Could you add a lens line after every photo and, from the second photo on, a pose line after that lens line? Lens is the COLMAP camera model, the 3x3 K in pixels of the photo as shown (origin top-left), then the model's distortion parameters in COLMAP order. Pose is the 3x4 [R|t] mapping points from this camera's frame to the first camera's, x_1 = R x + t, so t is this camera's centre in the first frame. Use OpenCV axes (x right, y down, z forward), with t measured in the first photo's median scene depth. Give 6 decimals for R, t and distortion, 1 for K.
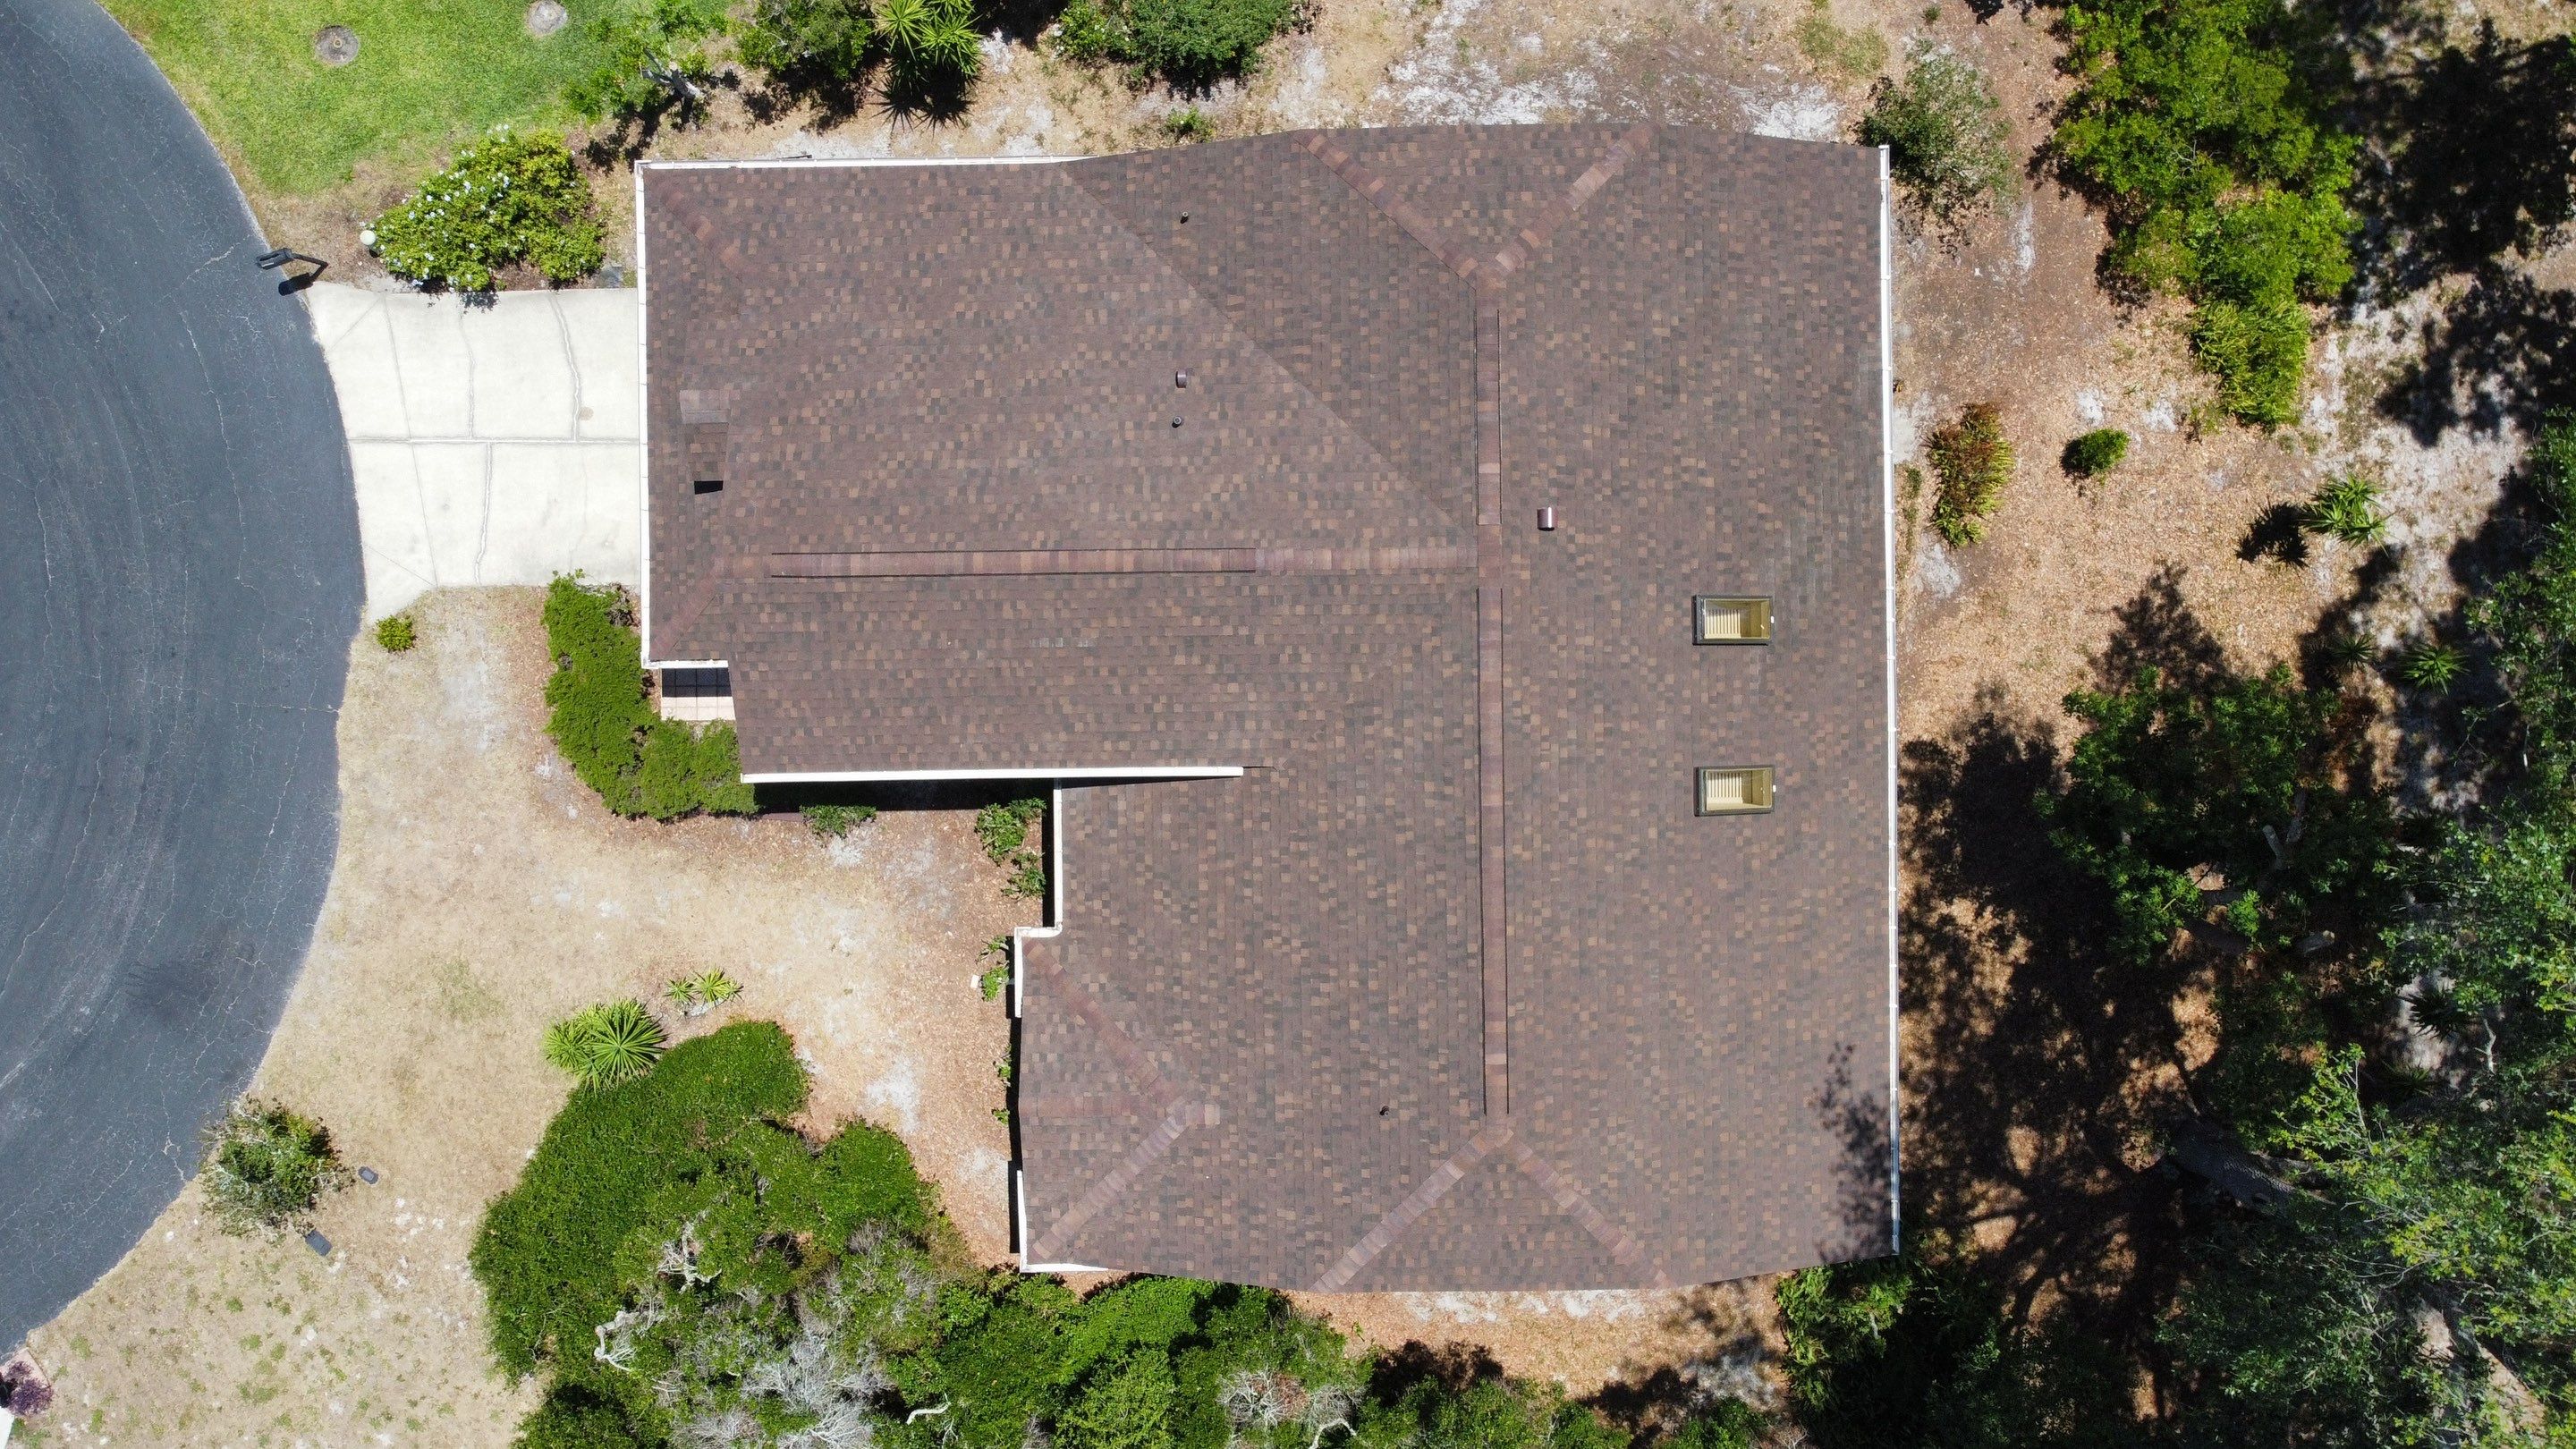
lens RADIAL K [[1978.5, 0, 1254.3], [0, 1978.5, 698.0], [0, 0, 1]] dist [0.024160, -0.036862]
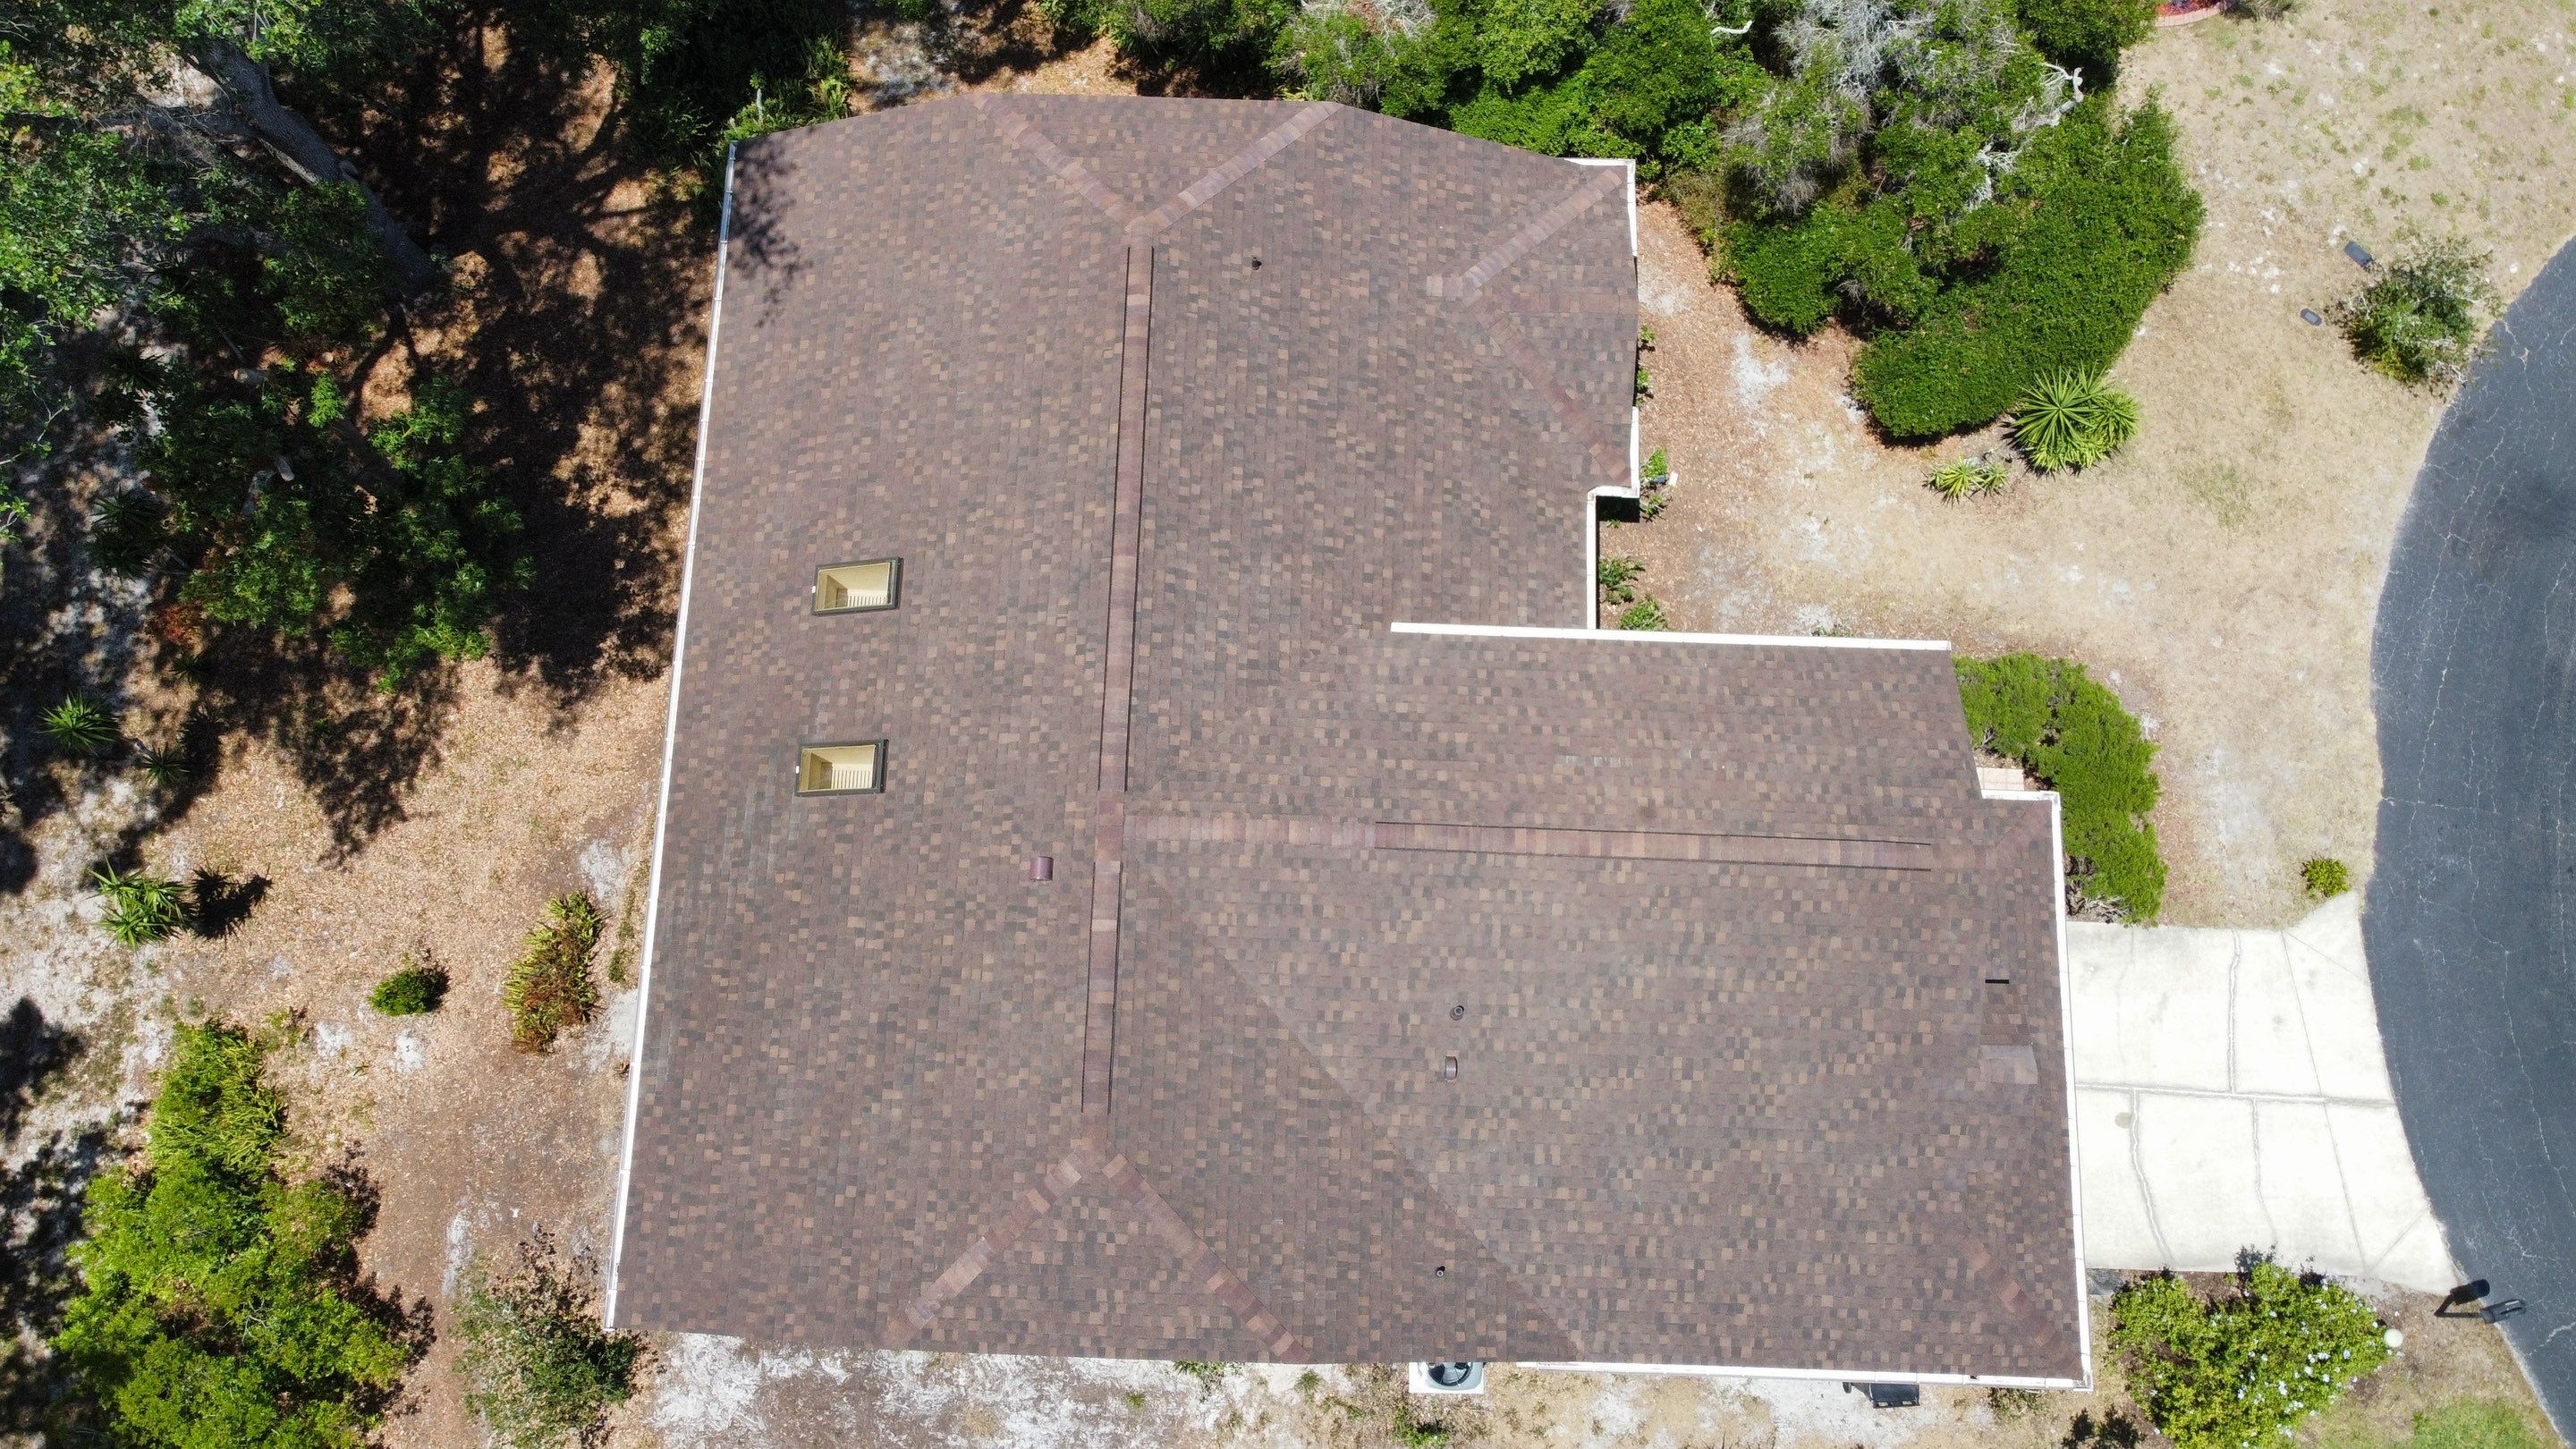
lens RADIAL K [[1978.5, 0, 1256.2], [0, 1978.5, 695.4], [0, 0, 1]] dist [0.024160, -0.036862]
pose [[-0.998846, -0.043392, 0.020602, 0.032431], [0.046918, -0.973272, 0.224810, -0.176595], [0.010296, 0.225517, 0.974185, 0.107505]]
